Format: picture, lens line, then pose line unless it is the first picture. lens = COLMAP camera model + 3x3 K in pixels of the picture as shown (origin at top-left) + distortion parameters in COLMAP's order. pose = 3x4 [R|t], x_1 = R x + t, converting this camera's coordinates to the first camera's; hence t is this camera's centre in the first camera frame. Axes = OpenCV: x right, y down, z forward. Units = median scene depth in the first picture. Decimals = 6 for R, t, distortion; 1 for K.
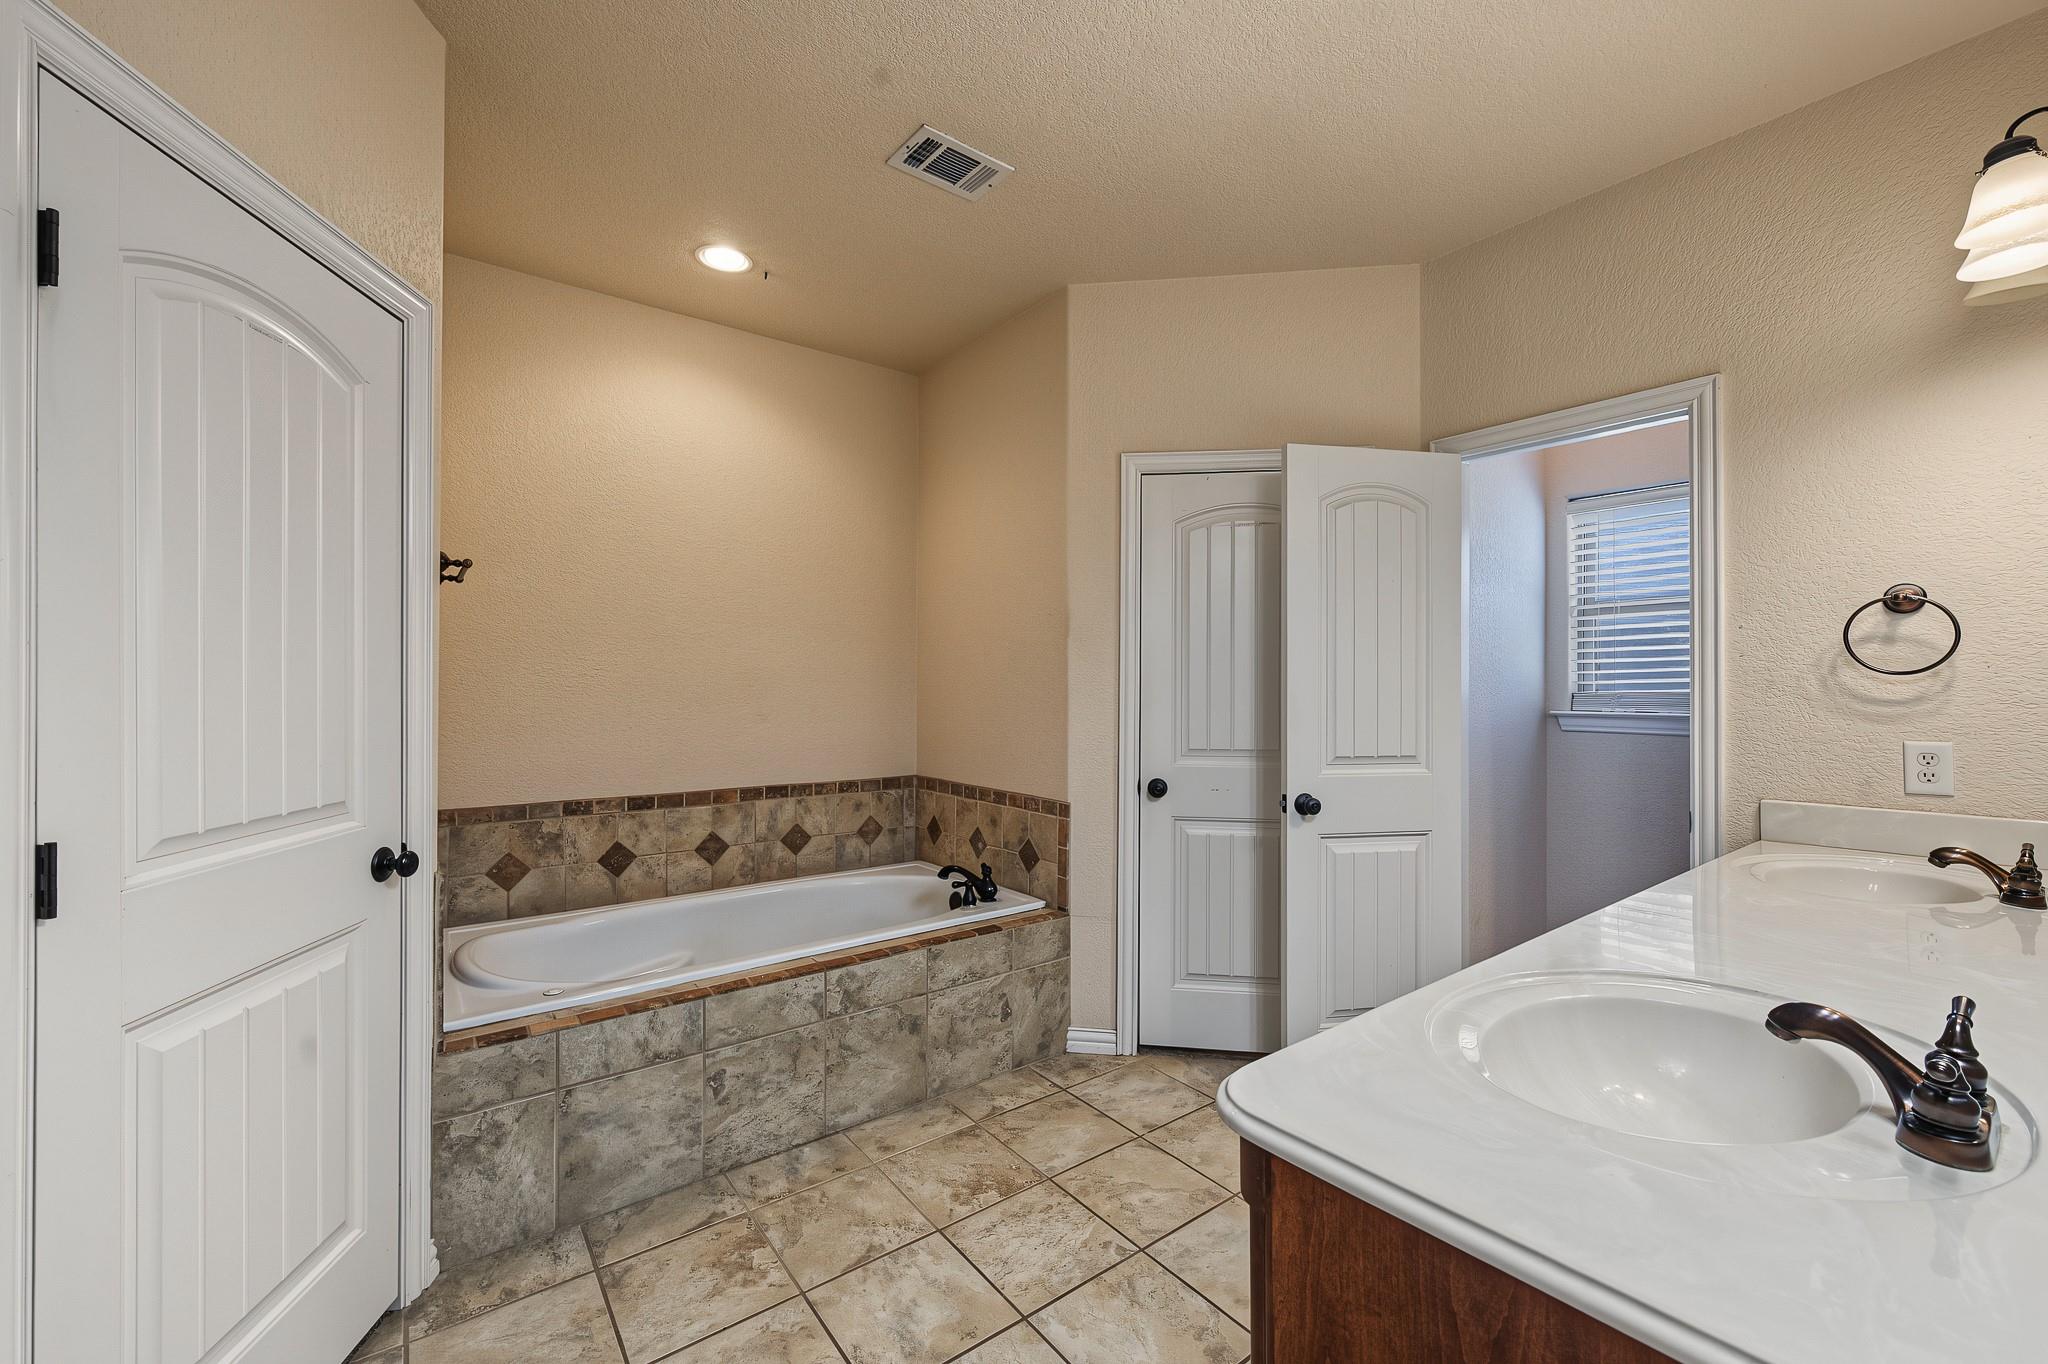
lens RADIAL K [[818.3, 0, 1024.0], [0, 818.3, 682.0], [0, 0, 1]] dist [0.001353, -0.000033]
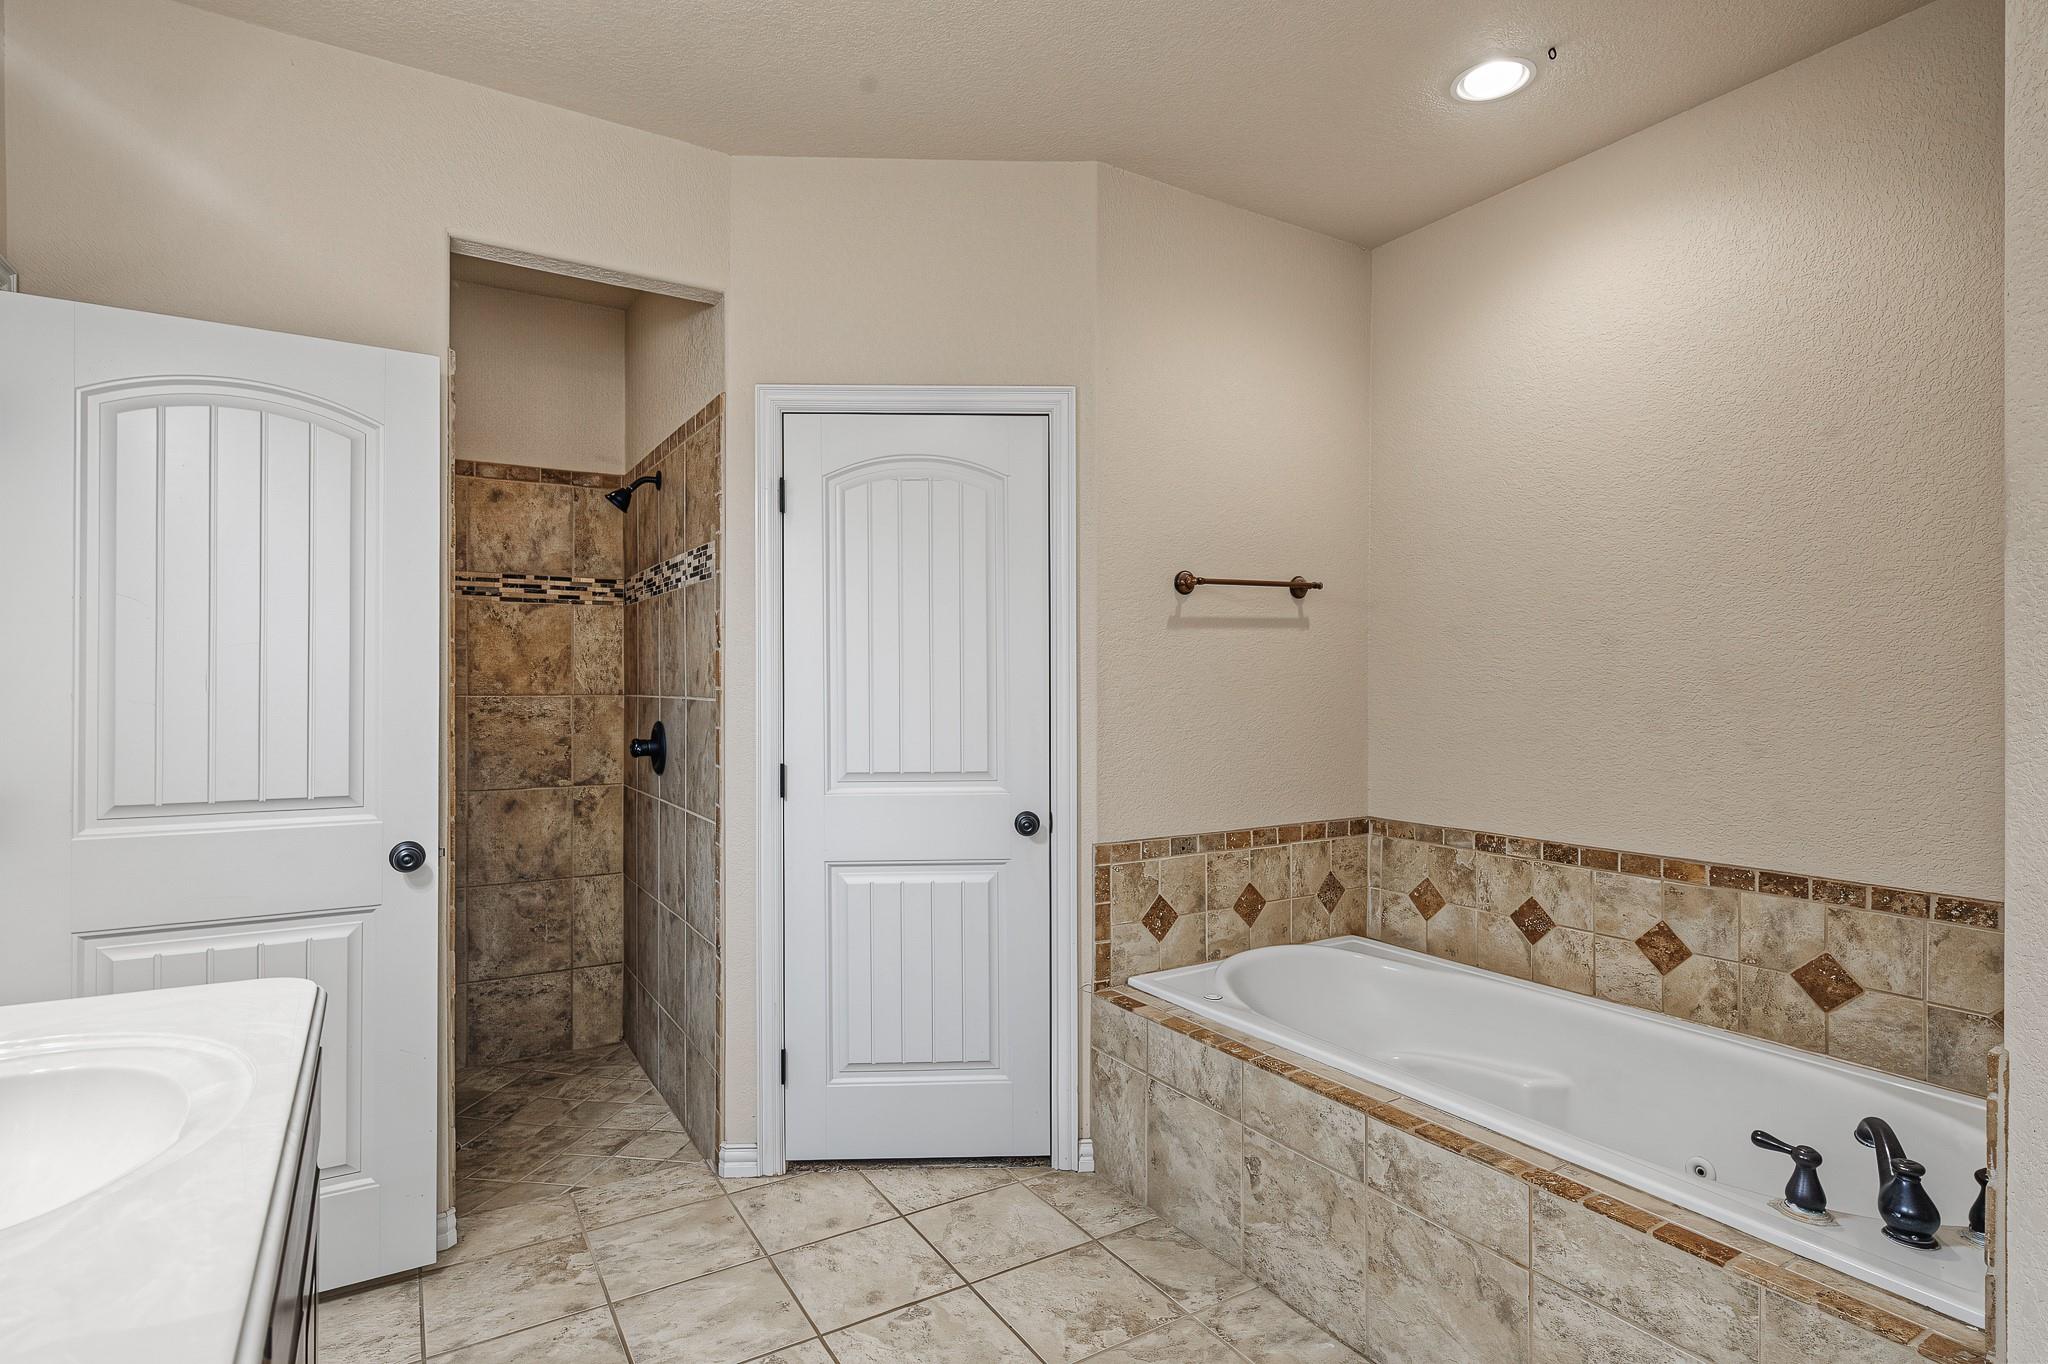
lens RADIAL K [[1027.3, 0, 1024.0], [0, 1027.3, 682.0], [0, 0, 1]] dist [-0.002405, -0.000260]
pose [[-0.094778, -0.004145, -0.995490, 0.588646], [0.004080, 0.999981, -0.004552, -0.002258], [0.995490, -0.004493, -0.094759, 0.744118]]
